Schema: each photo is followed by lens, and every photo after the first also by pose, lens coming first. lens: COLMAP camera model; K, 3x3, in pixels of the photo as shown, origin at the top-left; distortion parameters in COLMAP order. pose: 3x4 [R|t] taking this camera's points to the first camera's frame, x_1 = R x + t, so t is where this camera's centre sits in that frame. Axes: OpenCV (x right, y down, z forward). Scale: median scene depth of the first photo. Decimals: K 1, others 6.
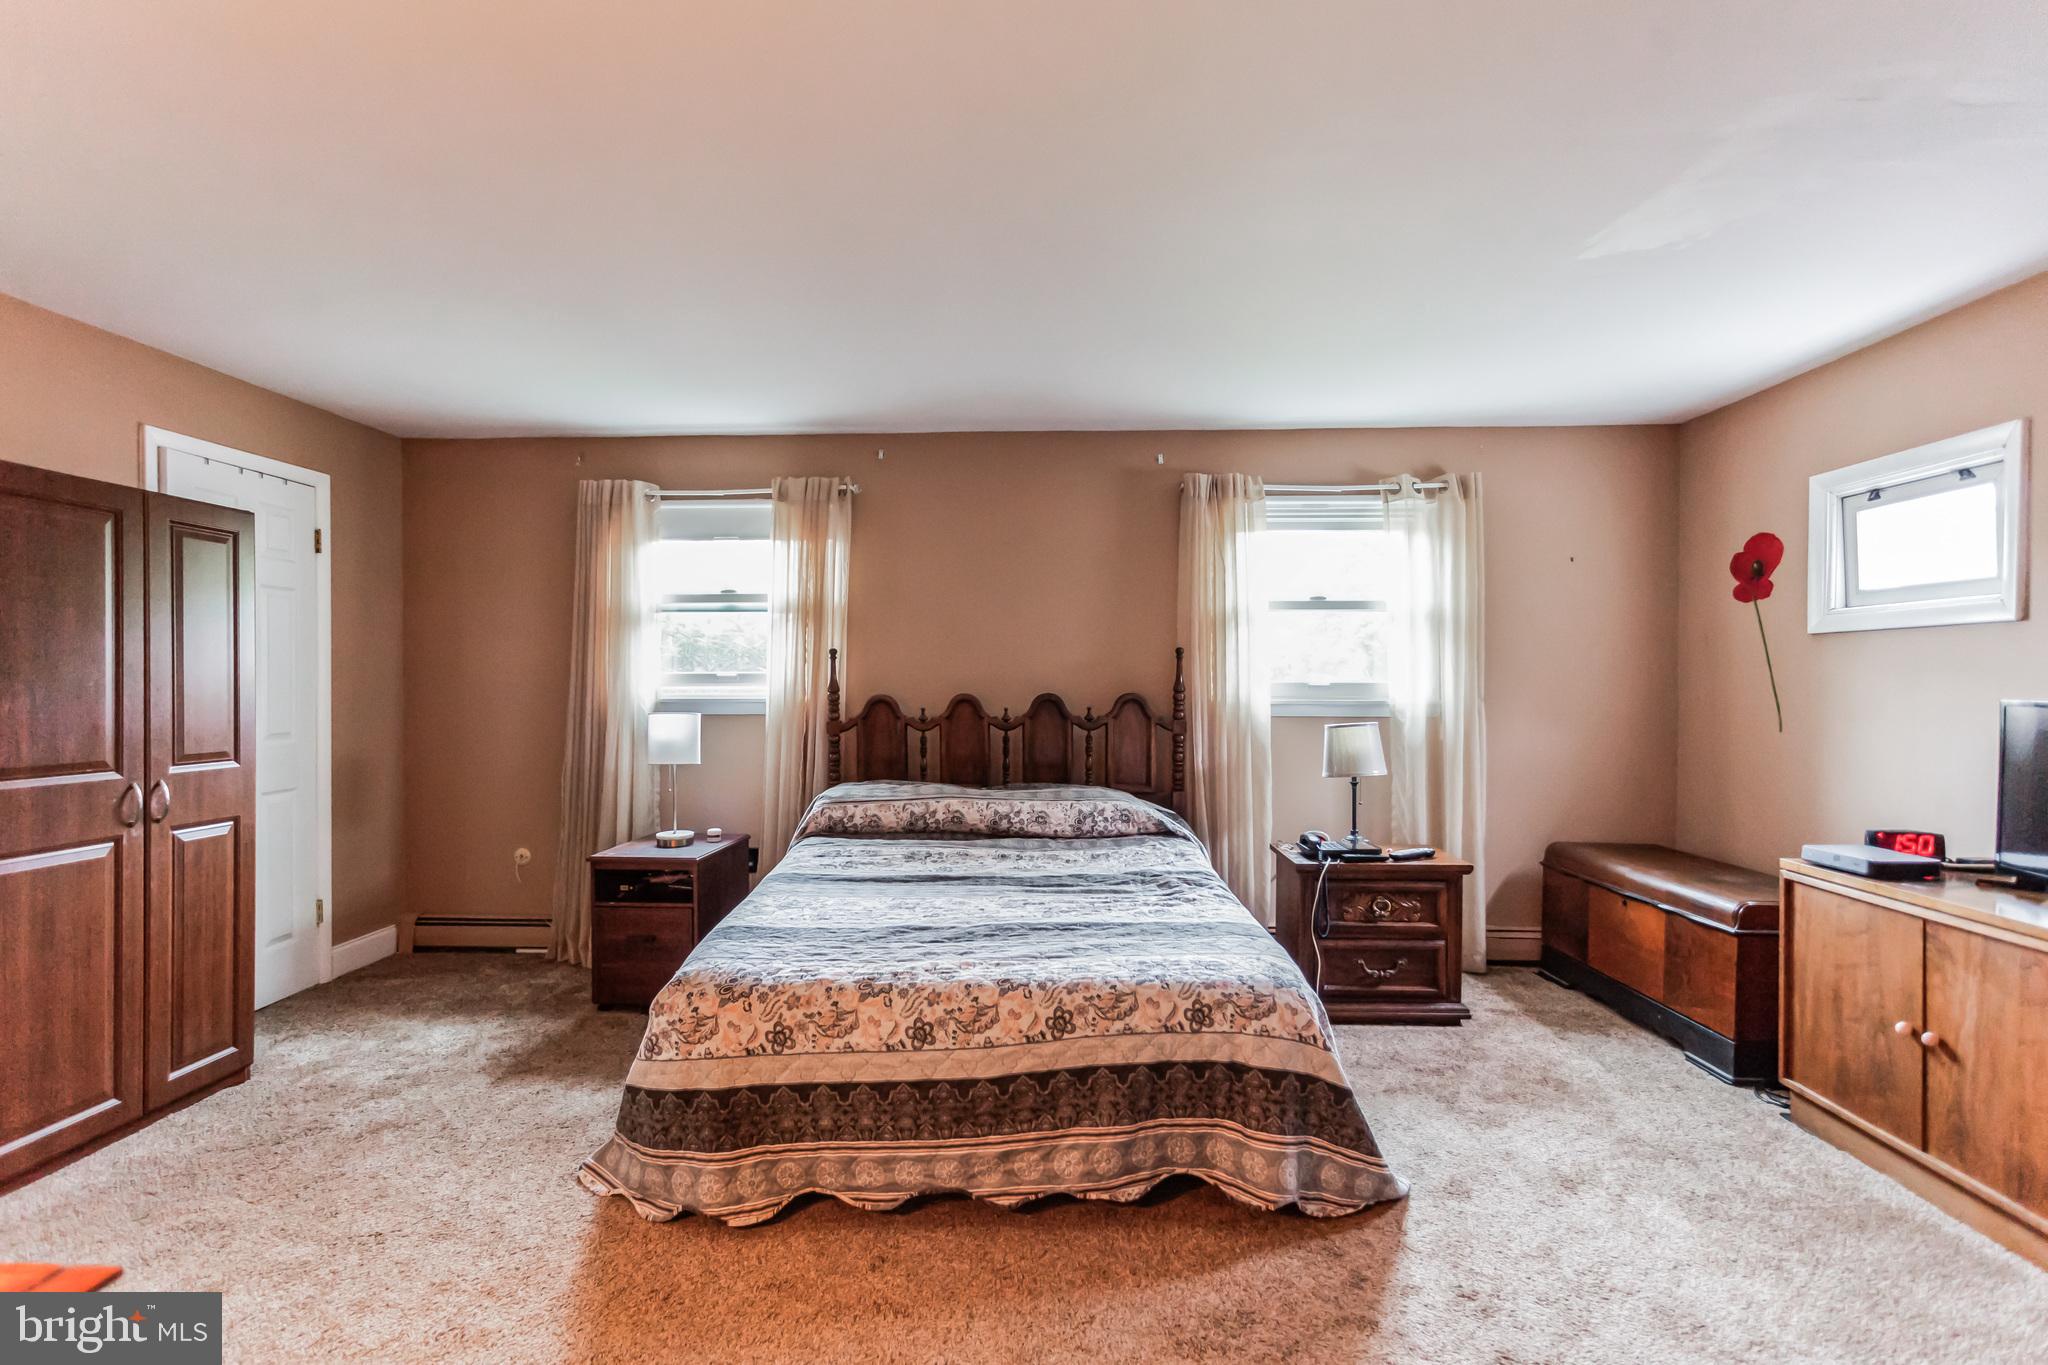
lens RADIAL K [[997.1, 0, 1016.5], [0, 997.1, 687.8], [0, 0, 1]] dist [0.005074, 0.002768]
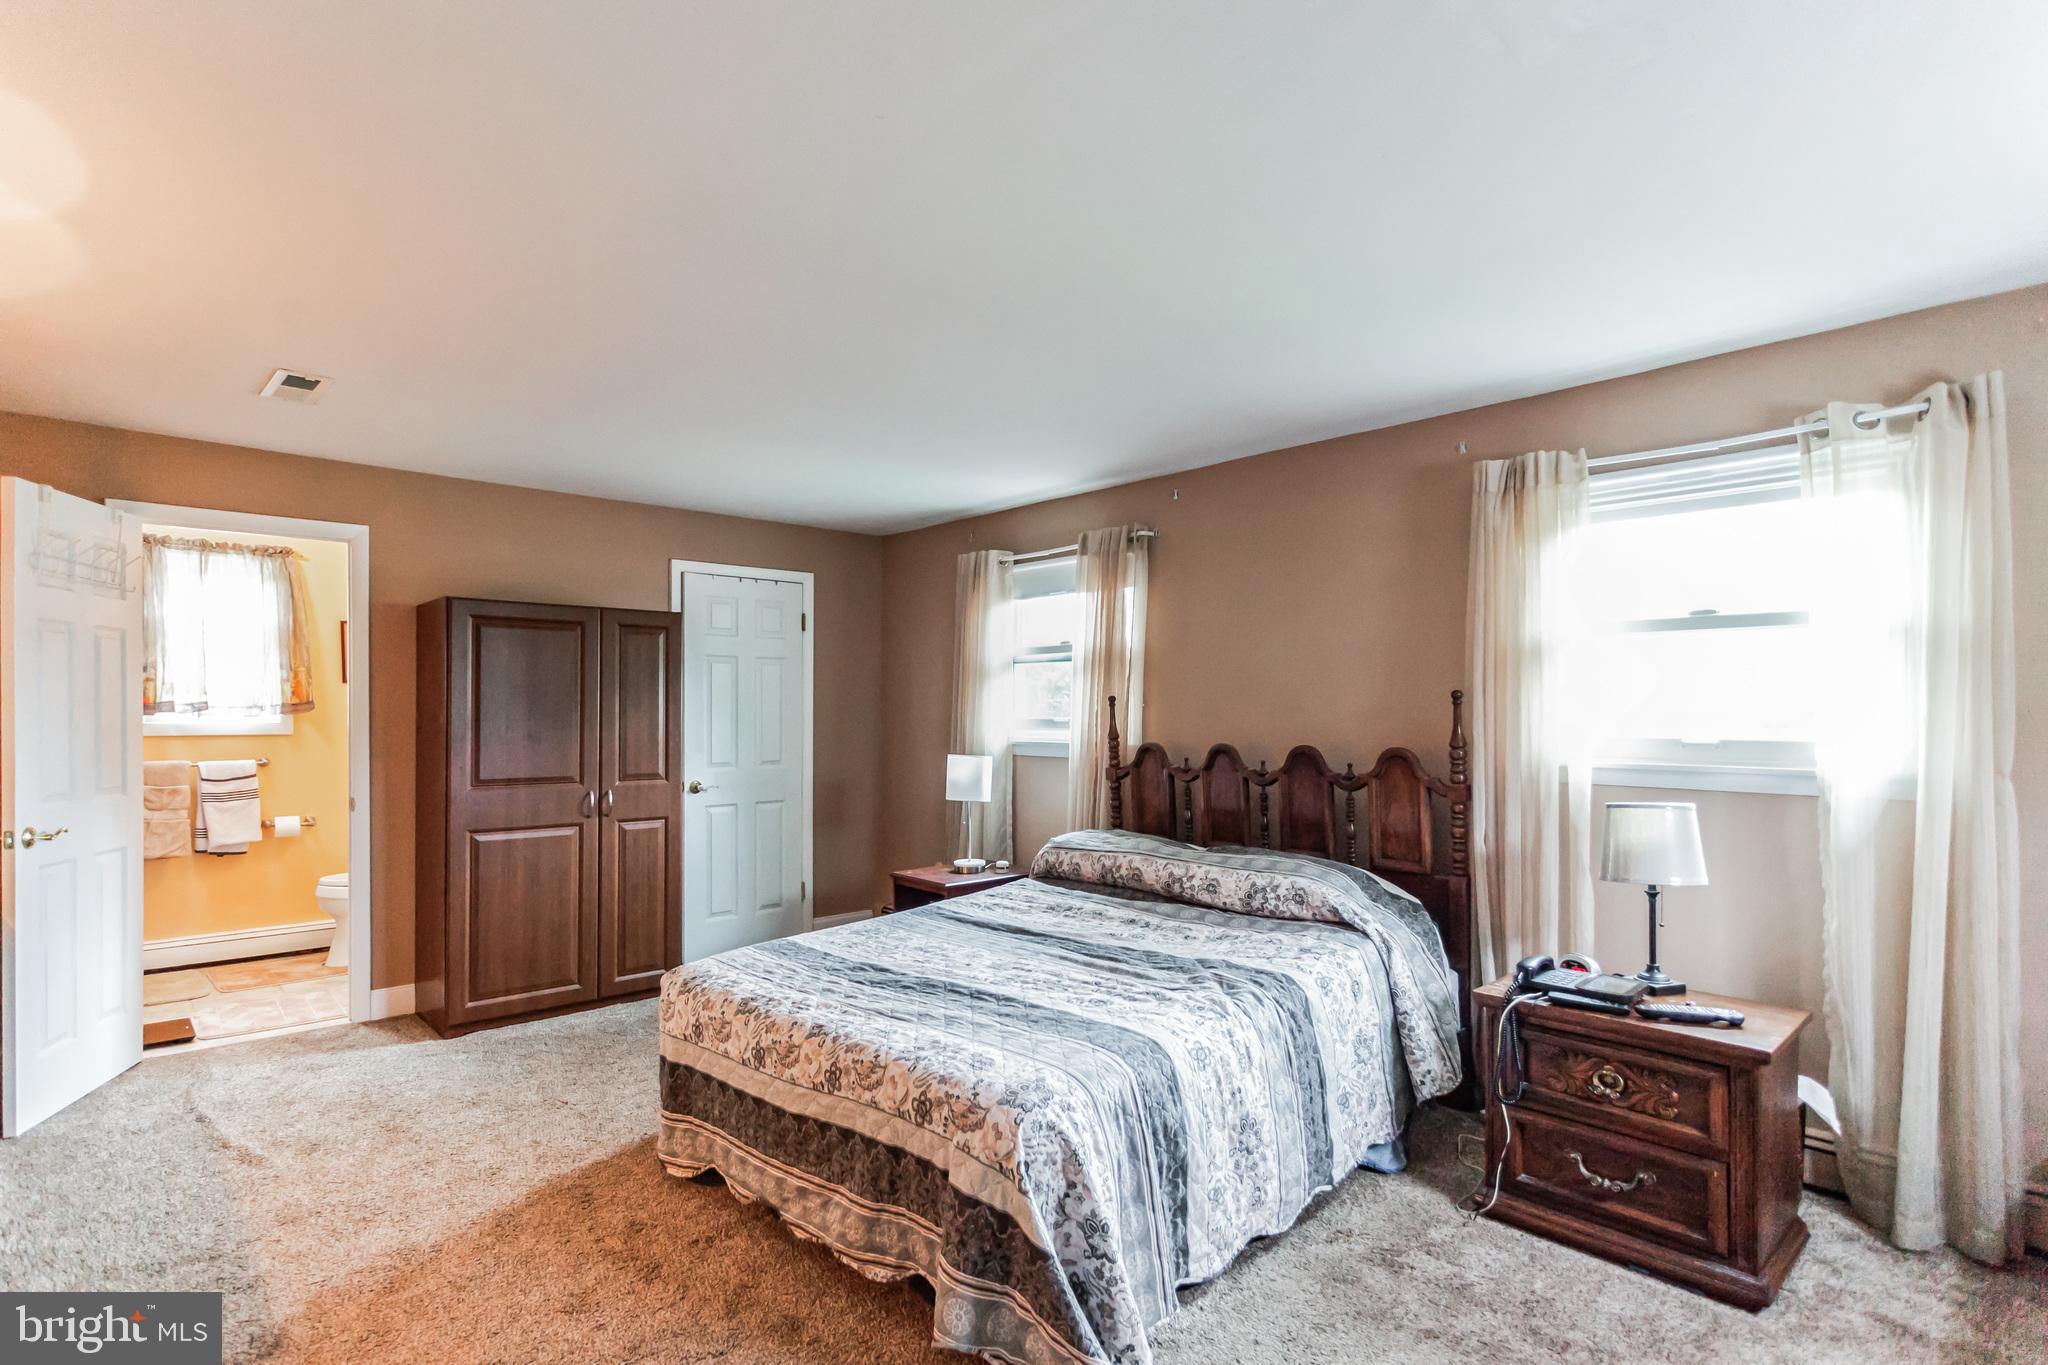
lens RADIAL K [[1011.5, 0, 1026.0], [0, 1011.5, 709.5], [0, 0, 1]] dist [0.008867, 0.000997]
pose [[0.713567, 0.000100, -0.700587, 0.547941], [-0.006258, 0.999961, -0.006231, -0.021391], [0.700559, 0.008831, 0.713540, 0.238705]]
